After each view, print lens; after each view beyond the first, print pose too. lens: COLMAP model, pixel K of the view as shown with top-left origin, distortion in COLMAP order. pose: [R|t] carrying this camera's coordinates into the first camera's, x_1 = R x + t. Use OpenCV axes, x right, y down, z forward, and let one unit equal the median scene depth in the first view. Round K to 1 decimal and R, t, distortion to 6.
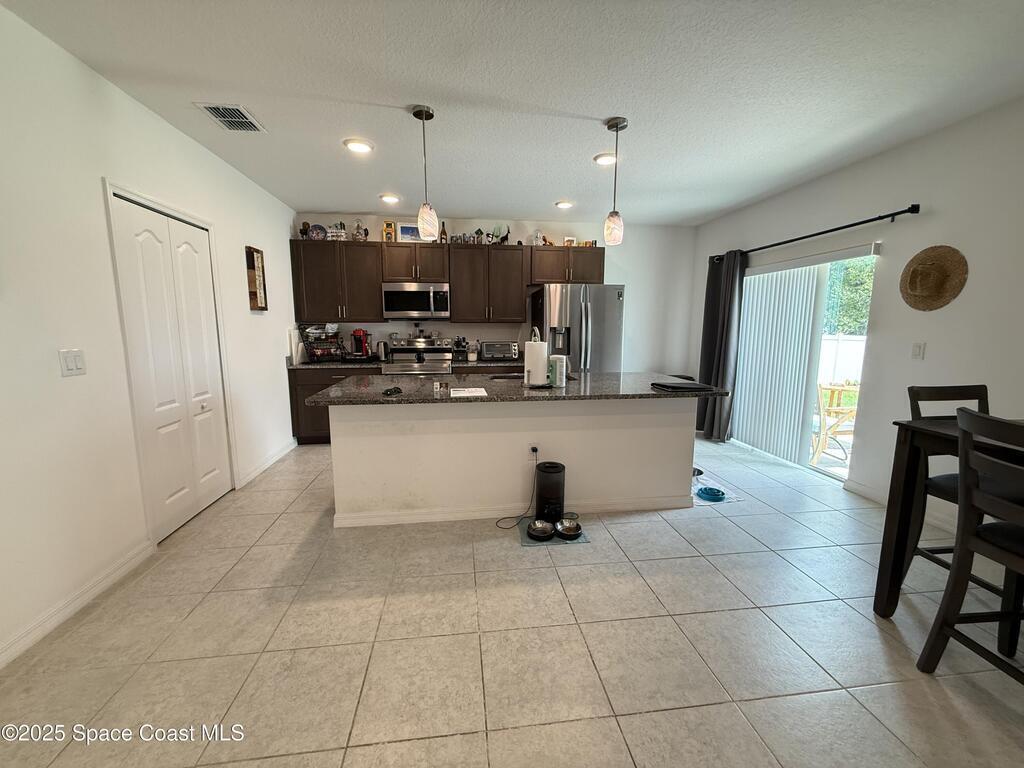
lens RADIAL K [[409.4, 0, 510.6], [0, 409.4, 383.3], [0, 0, 1]] dist [0.005681, -0.000608]
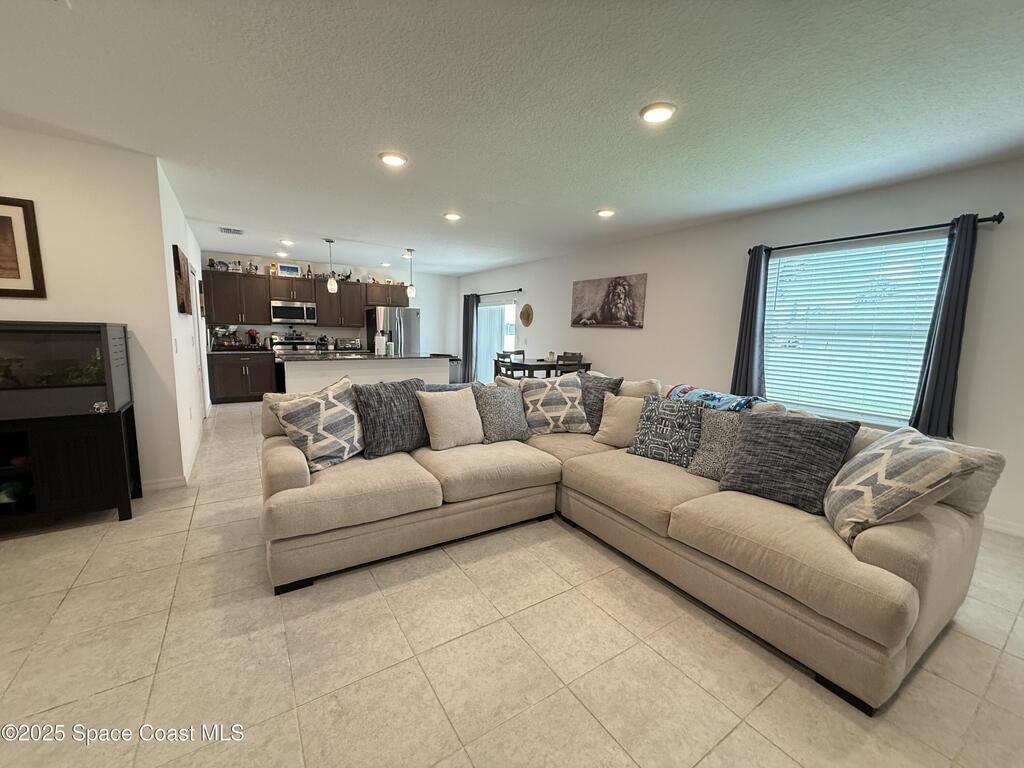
lens RADIAL K [[409.4, 0, 509.8], [0, 409.4, 385.4], [0, 0, 1]] dist [0.005681, -0.000608]
pose [[0.898236, -0.040802, 0.437615, -0.189890], [0.043640, 0.999041, 0.003573, 0.123957], [-0.437341, 0.015888, 0.899155, -0.870434]]
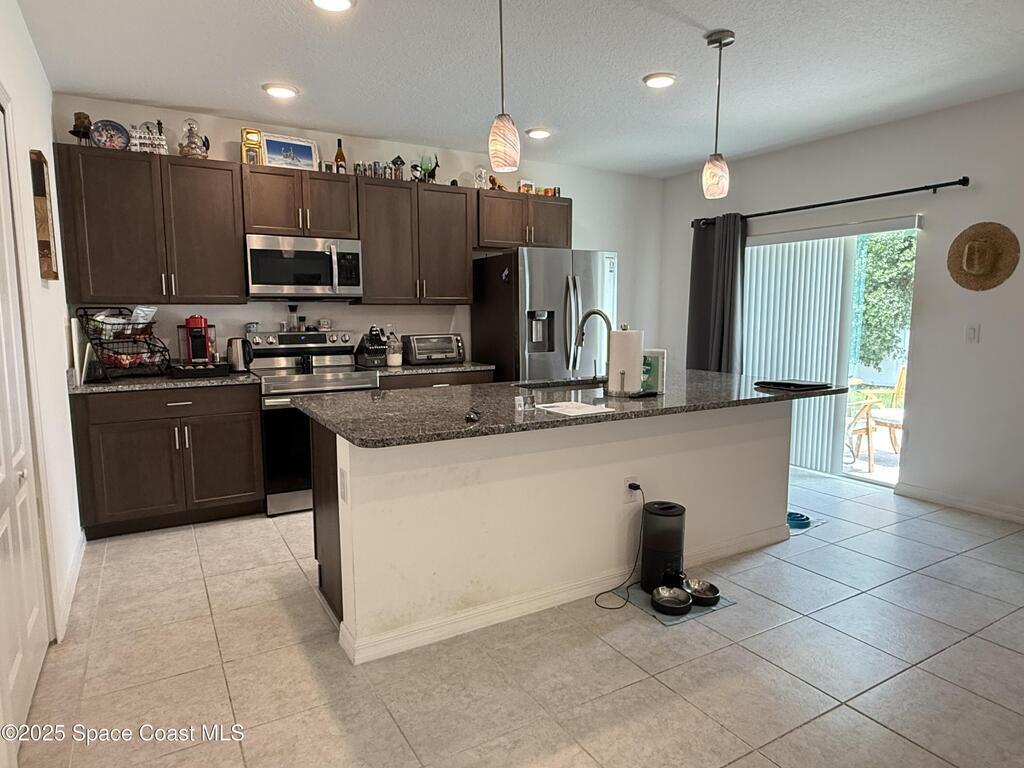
lens RADIAL K [[620.1, 0, 506.3], [0, 620.1, 384.8], [0, 0, 1]] dist [0.006369, 0.000940]
pose [[0.920578, -0.050169, 0.387322, -0.329184], [0.058763, 0.998218, -0.010369, -0.006903], [-0.386112, 0.032305, 0.921886, 0.071505]]
